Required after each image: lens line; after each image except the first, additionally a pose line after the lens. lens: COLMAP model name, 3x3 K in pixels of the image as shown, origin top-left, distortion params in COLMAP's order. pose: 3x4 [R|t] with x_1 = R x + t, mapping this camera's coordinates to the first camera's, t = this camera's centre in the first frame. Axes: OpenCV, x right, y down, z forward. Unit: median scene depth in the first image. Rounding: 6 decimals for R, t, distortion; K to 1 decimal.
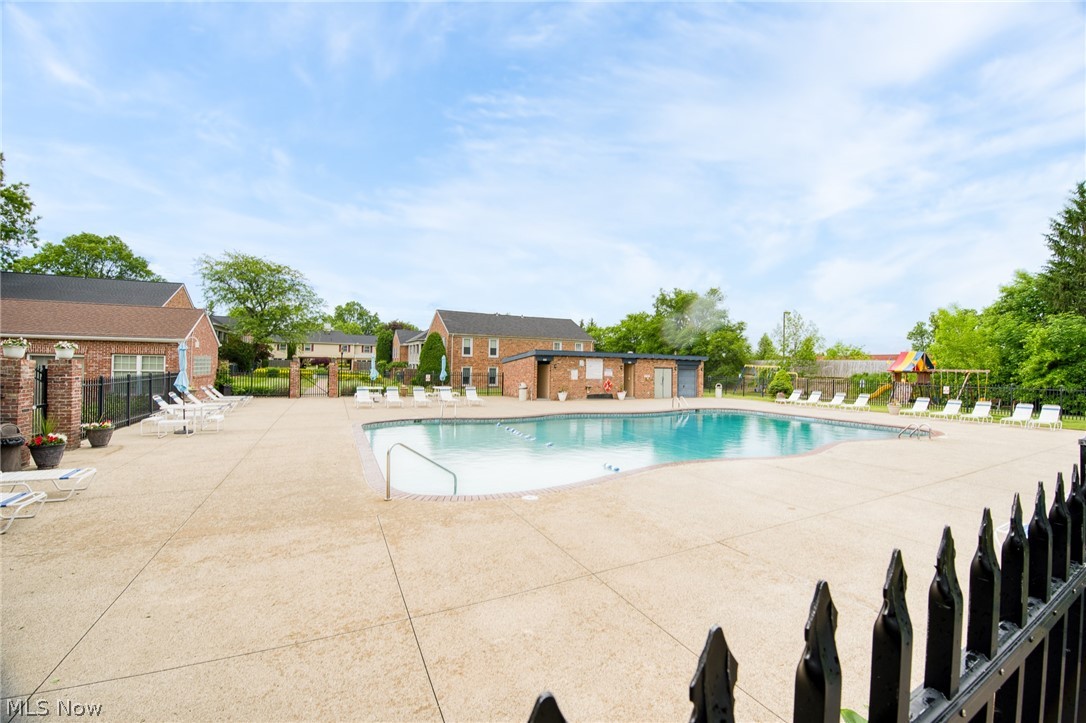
lens RADIAL K [[431.4, 0, 543.0], [0, 431.4, 361.5], [0, 0, 1]] dist [-0.046145, -0.000205]
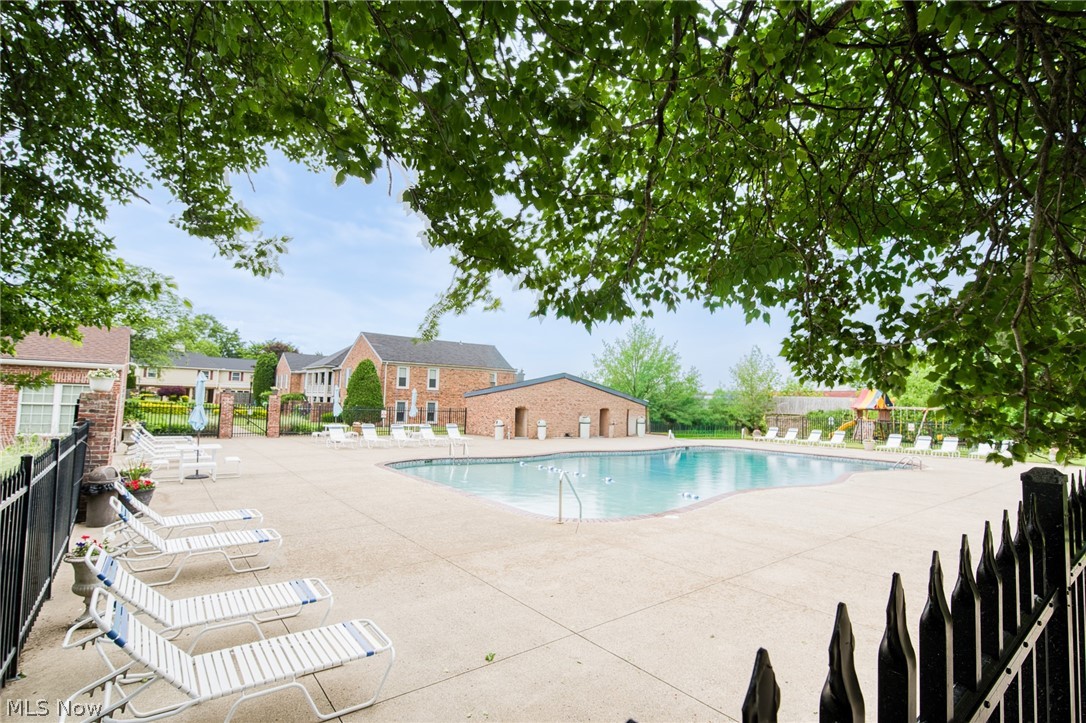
lens RADIAL K [[513.4, 0, 543.0], [0, 513.4, 361.5], [0, 0, 1]] dist [-0.018652, -0.000633]
pose [[0.981140, 0.022368, 0.191999, -0.285678], [-0.010006, 0.997827, -0.065118, -0.005790], [-0.193038, 0.061969, 0.979232, -0.145459]]
